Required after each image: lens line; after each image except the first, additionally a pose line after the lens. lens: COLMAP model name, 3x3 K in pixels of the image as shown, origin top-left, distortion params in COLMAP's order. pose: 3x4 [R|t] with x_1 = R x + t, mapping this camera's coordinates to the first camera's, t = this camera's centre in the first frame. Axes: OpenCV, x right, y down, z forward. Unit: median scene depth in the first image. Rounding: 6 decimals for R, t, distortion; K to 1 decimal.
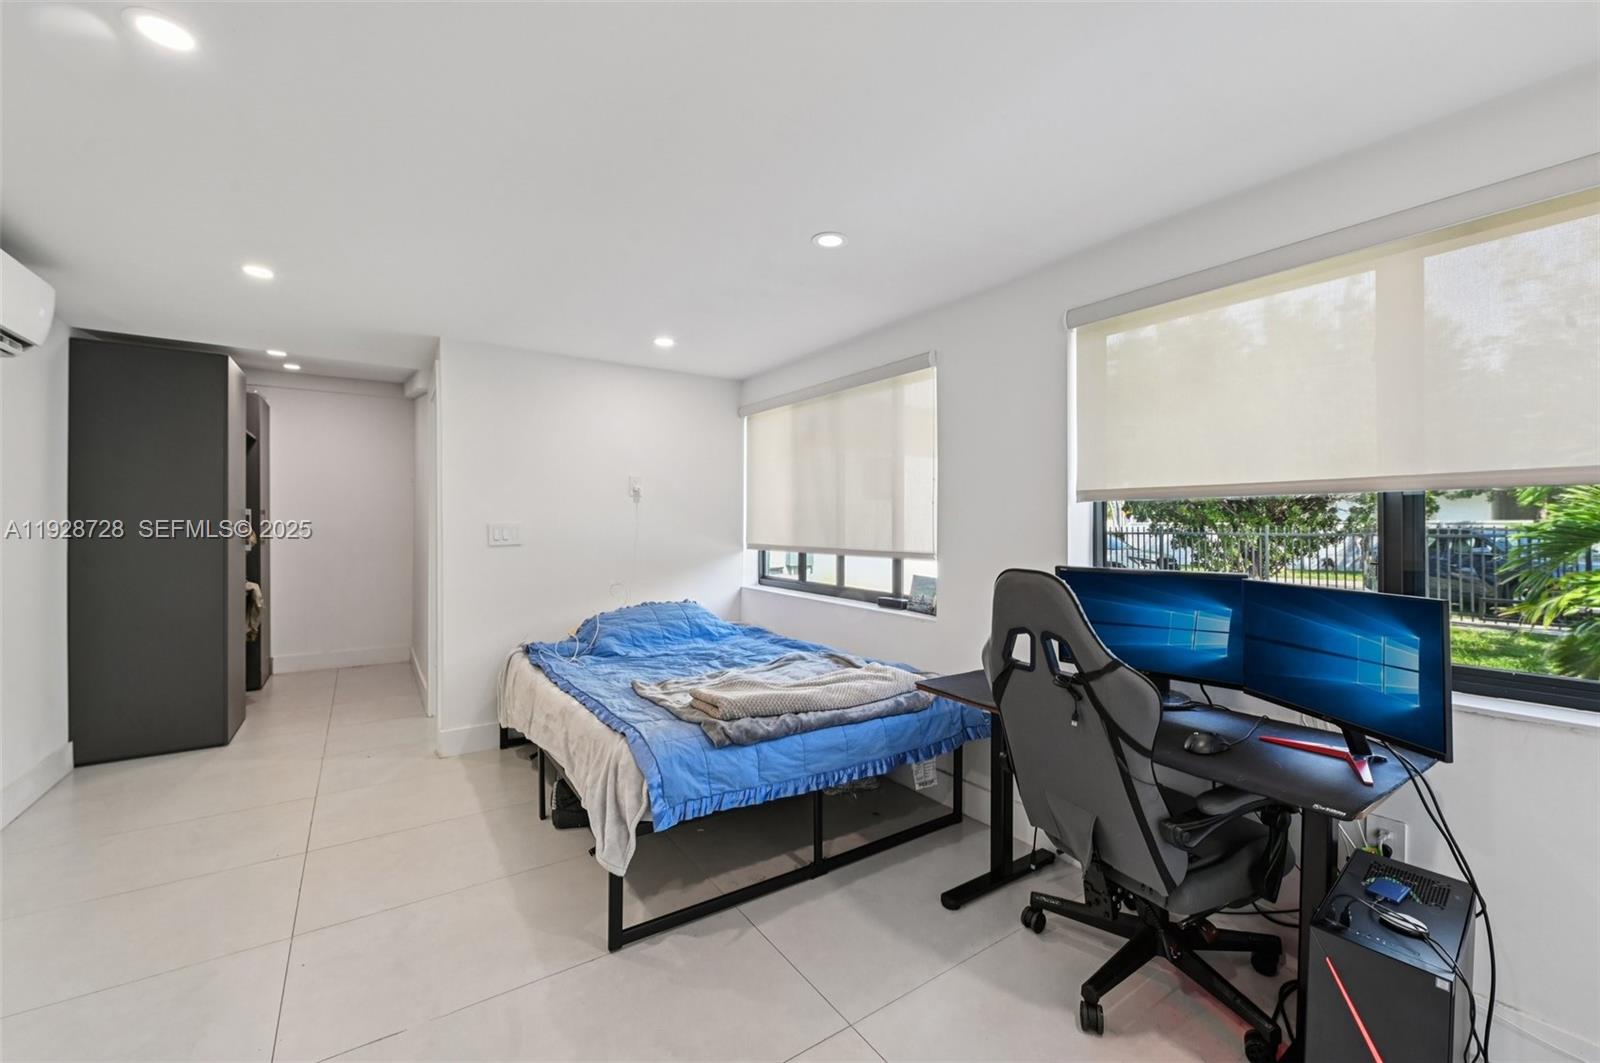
lens RADIAL K [[649.8, 0, 801.7], [0, 649.8, 527.0], [0, 0, 1]] dist [-0.004894, -0.001545]
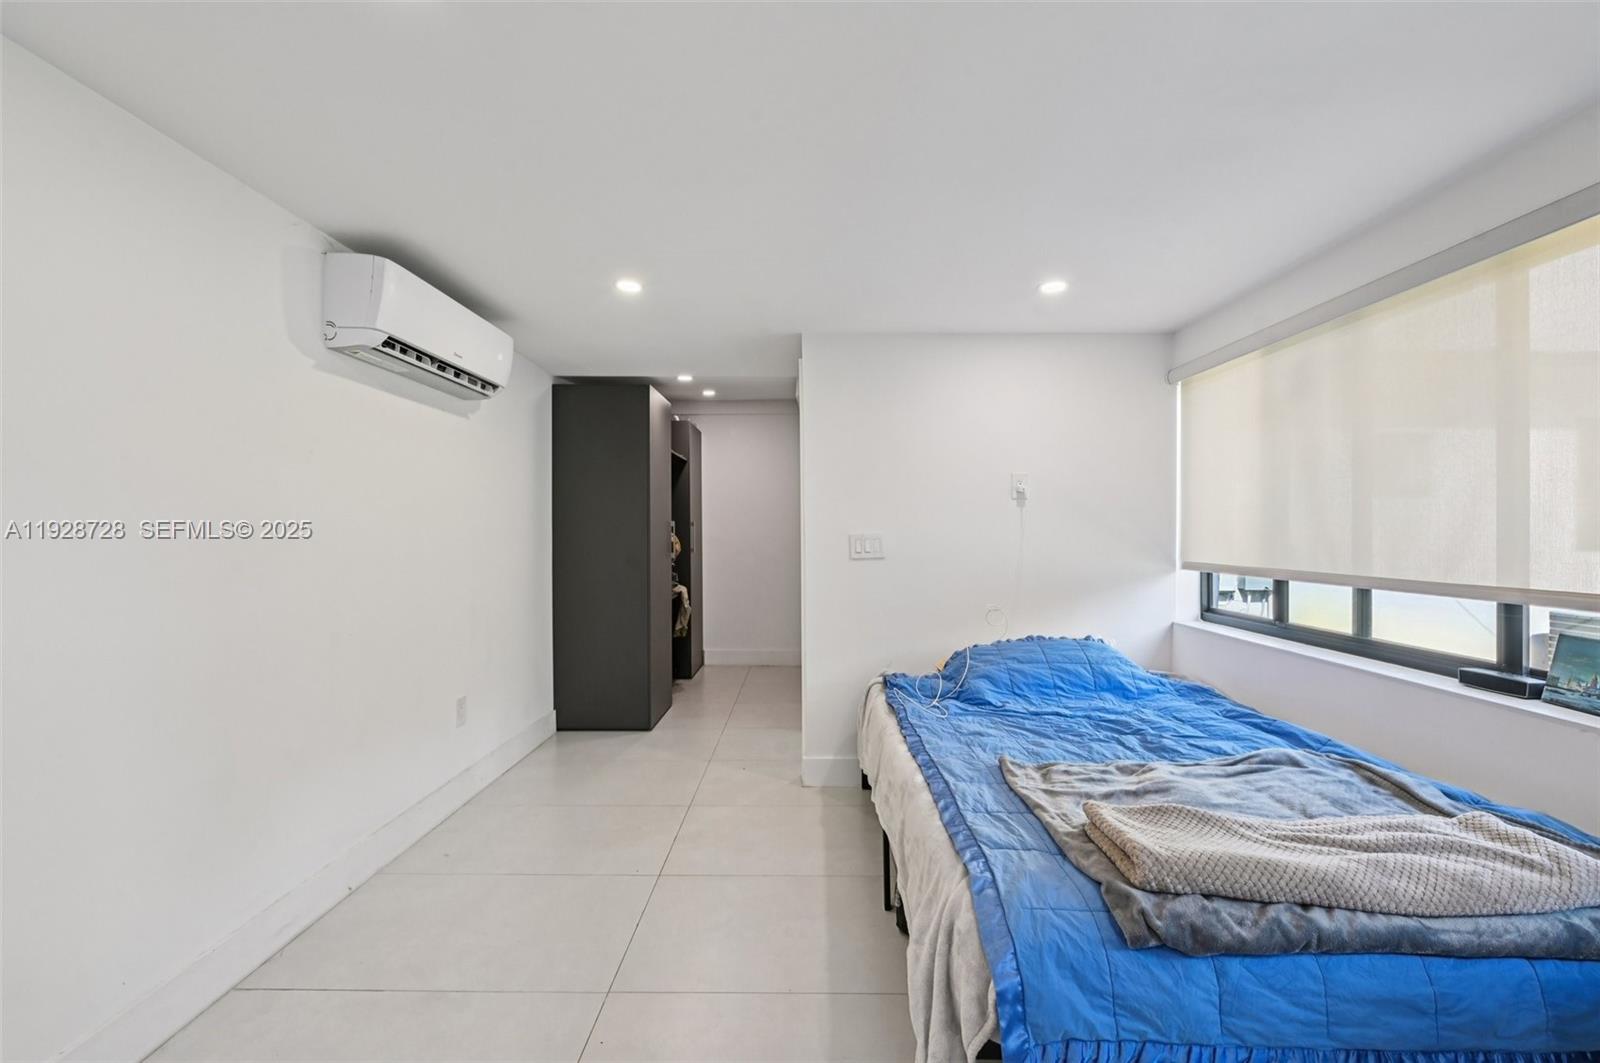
lens RADIAL K [[649.8, 0, 801.9], [0, 649.8, 531.4], [0, 0, 1]] dist [-0.004894, -0.001545]
pose [[0.821979, -0.003654, -0.569507, -0.028424], [-0.000294, 0.999977, -0.006840, -0.002736], [0.569518, 0.005790, 0.821958, 0.238248]]
